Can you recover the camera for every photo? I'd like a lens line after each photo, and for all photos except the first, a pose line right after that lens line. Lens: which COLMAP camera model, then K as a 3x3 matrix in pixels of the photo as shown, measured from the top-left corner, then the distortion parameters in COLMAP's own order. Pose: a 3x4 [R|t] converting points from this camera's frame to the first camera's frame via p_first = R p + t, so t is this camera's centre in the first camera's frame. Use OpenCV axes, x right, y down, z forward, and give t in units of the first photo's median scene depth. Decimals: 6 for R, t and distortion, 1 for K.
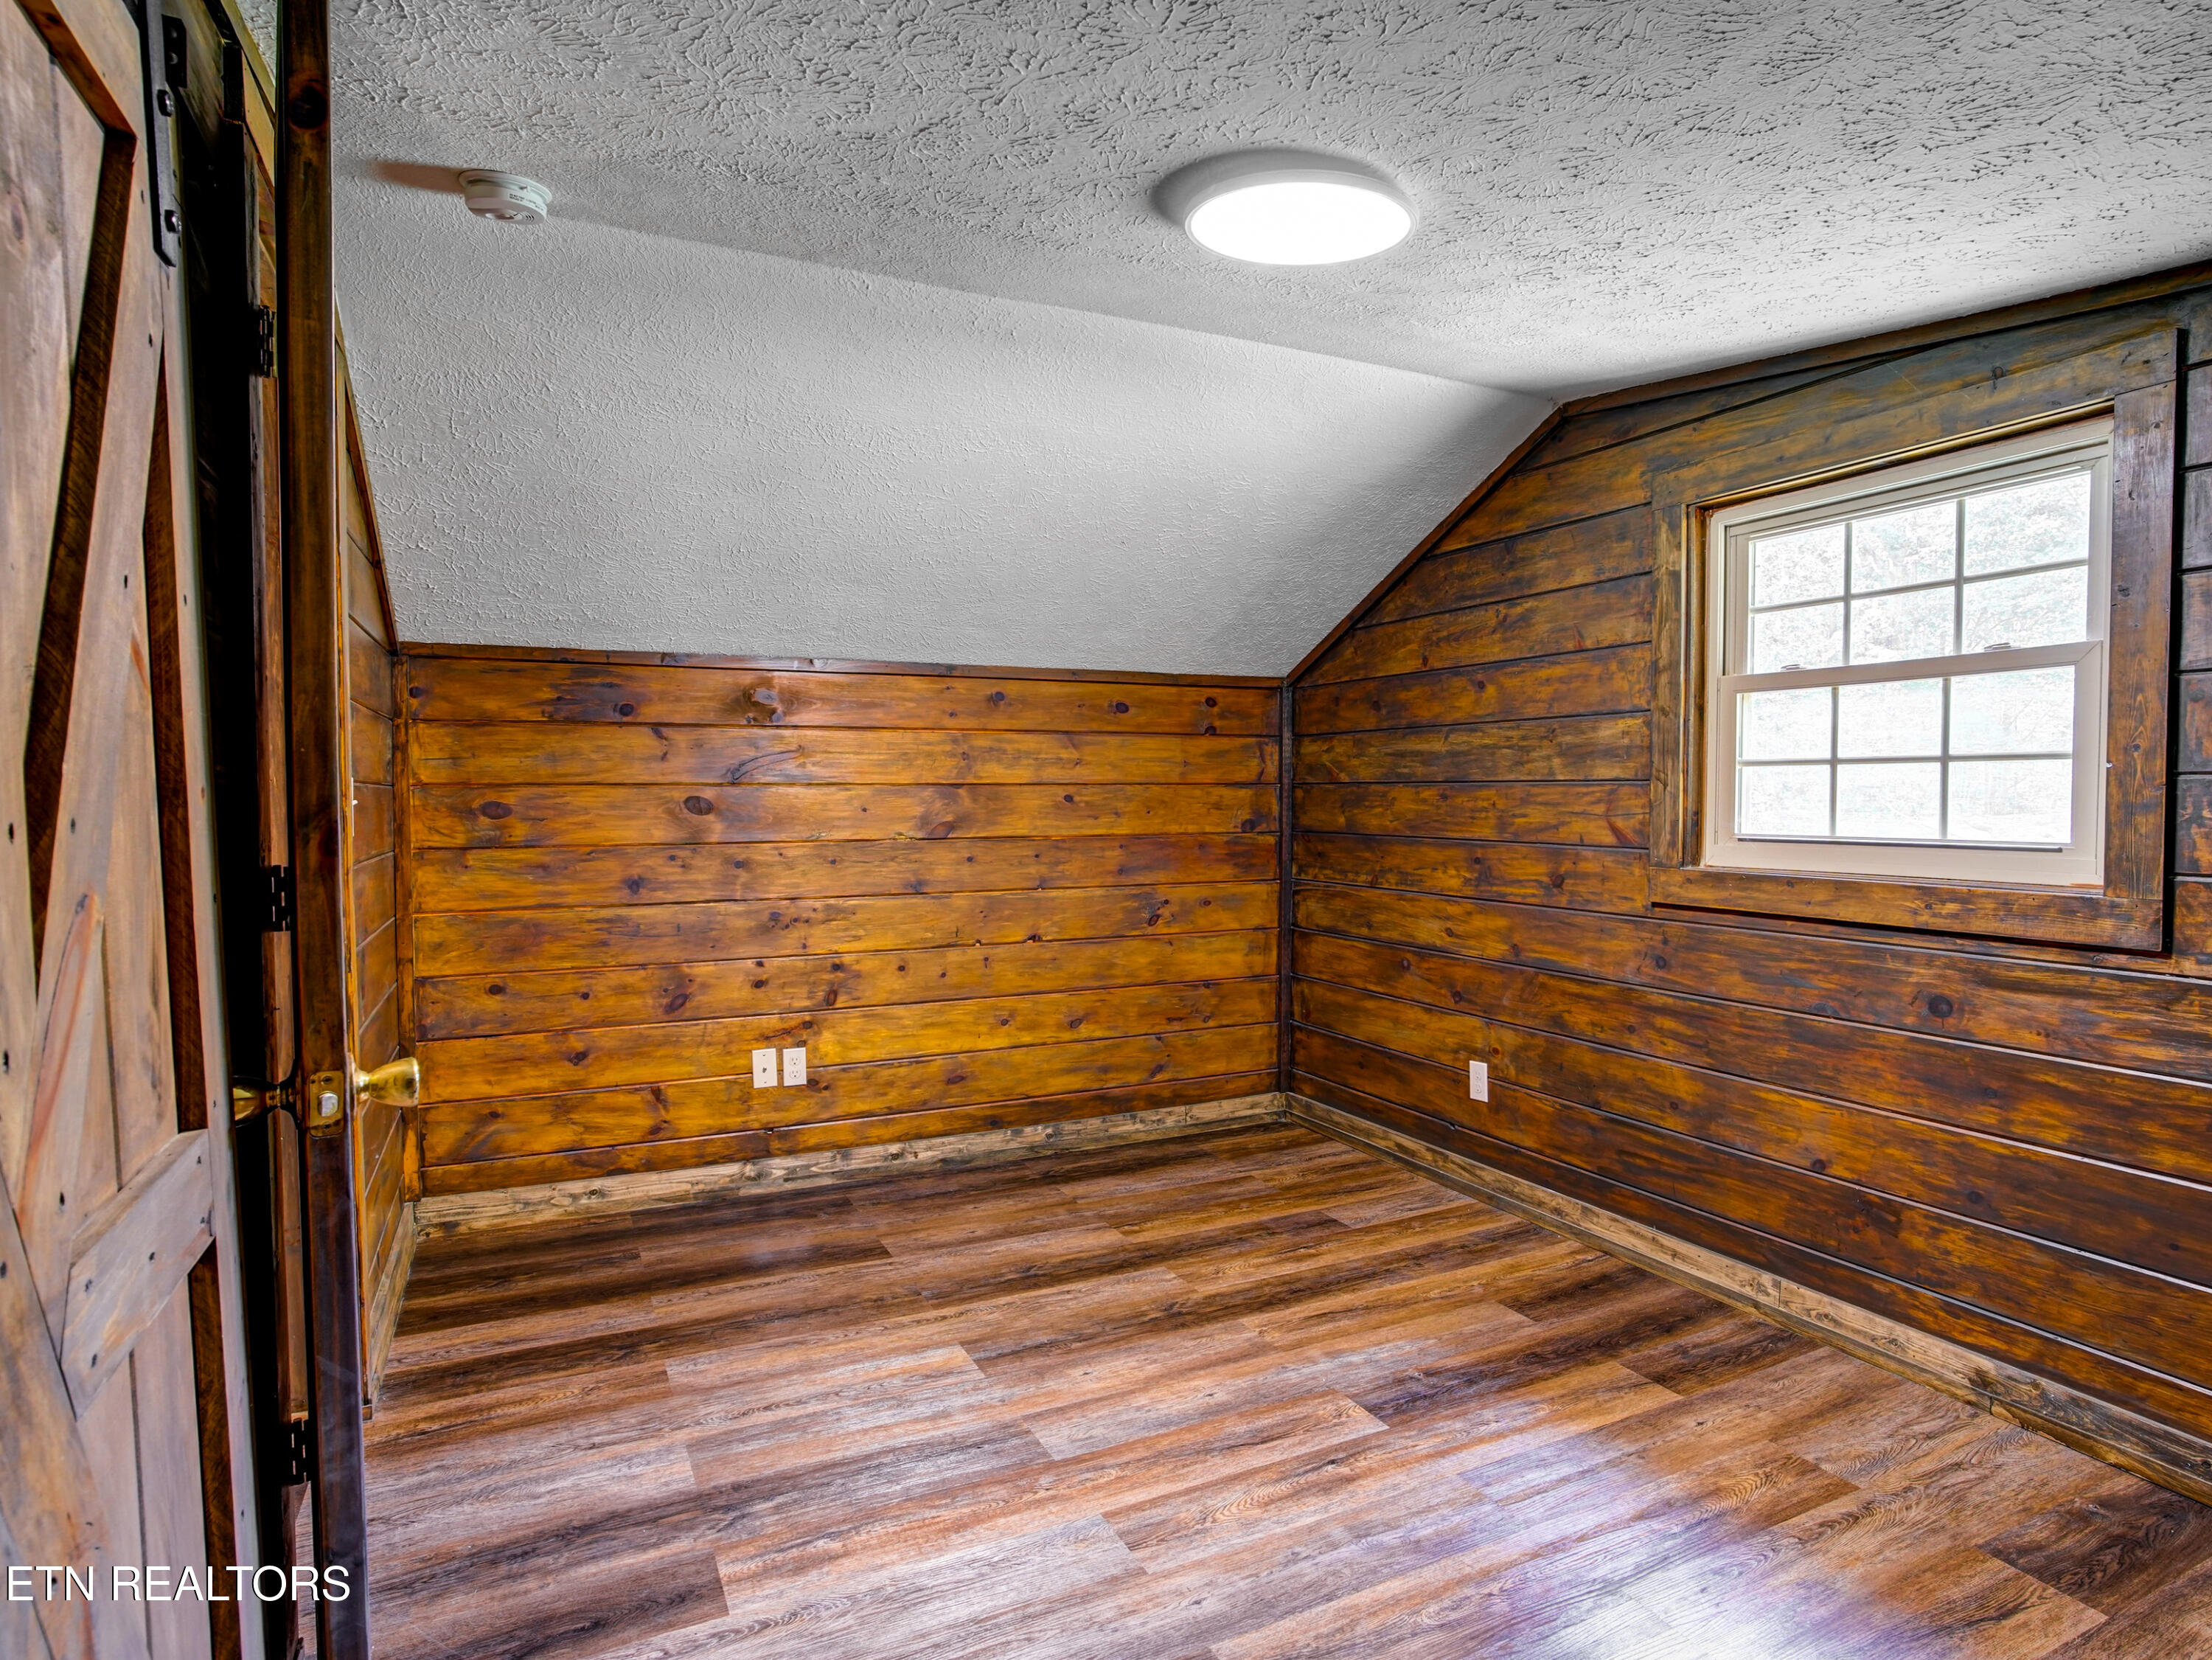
lens RADIAL K [[1196.9, 0, 1064.8], [0, 1196.9, 840.6], [0, 0, 1]] dist [-0.060684, 0.032369]
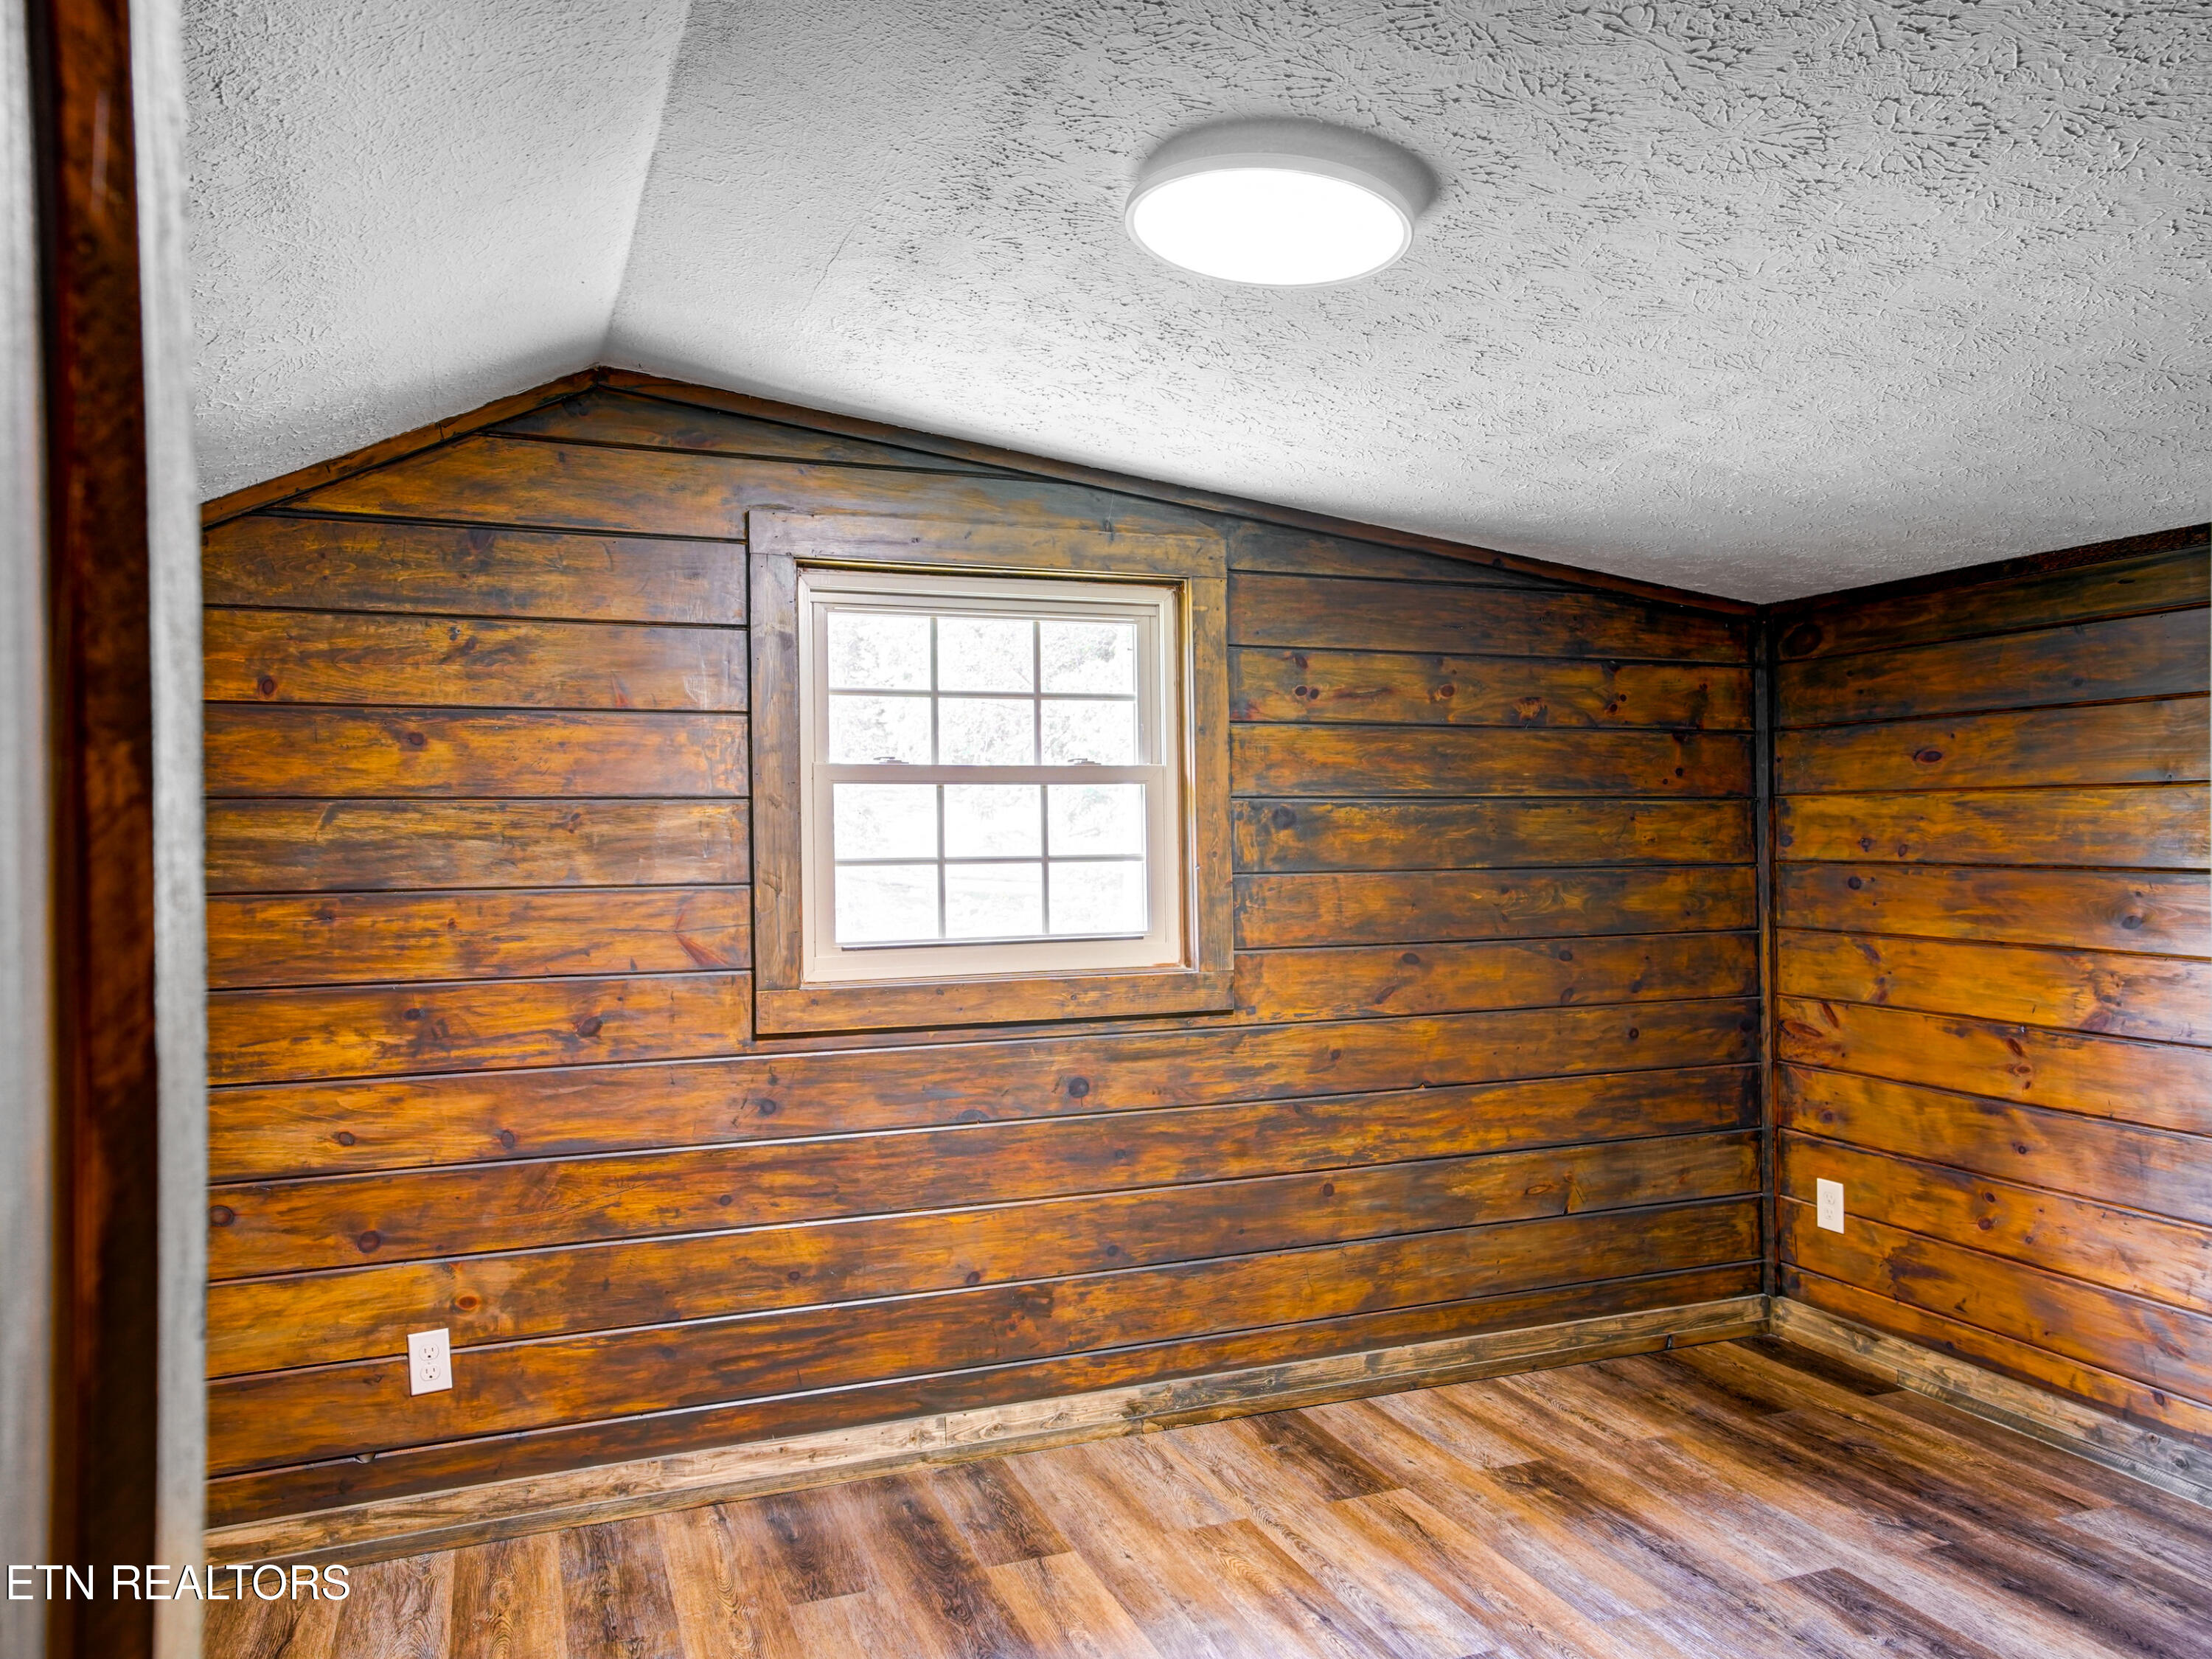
lens RADIAL K [[1614.8, 0, 1108.3], [0, 1614.8, 833.6], [0, 0, 1]] dist [0.001307, 0.035133]
pose [[0.049733, -0.004757, 0.998751, -0.583788], [0.047705, 0.998859, 0.002382, -0.075161], [-0.997623, 0.047527, 0.049903, 0.684202]]
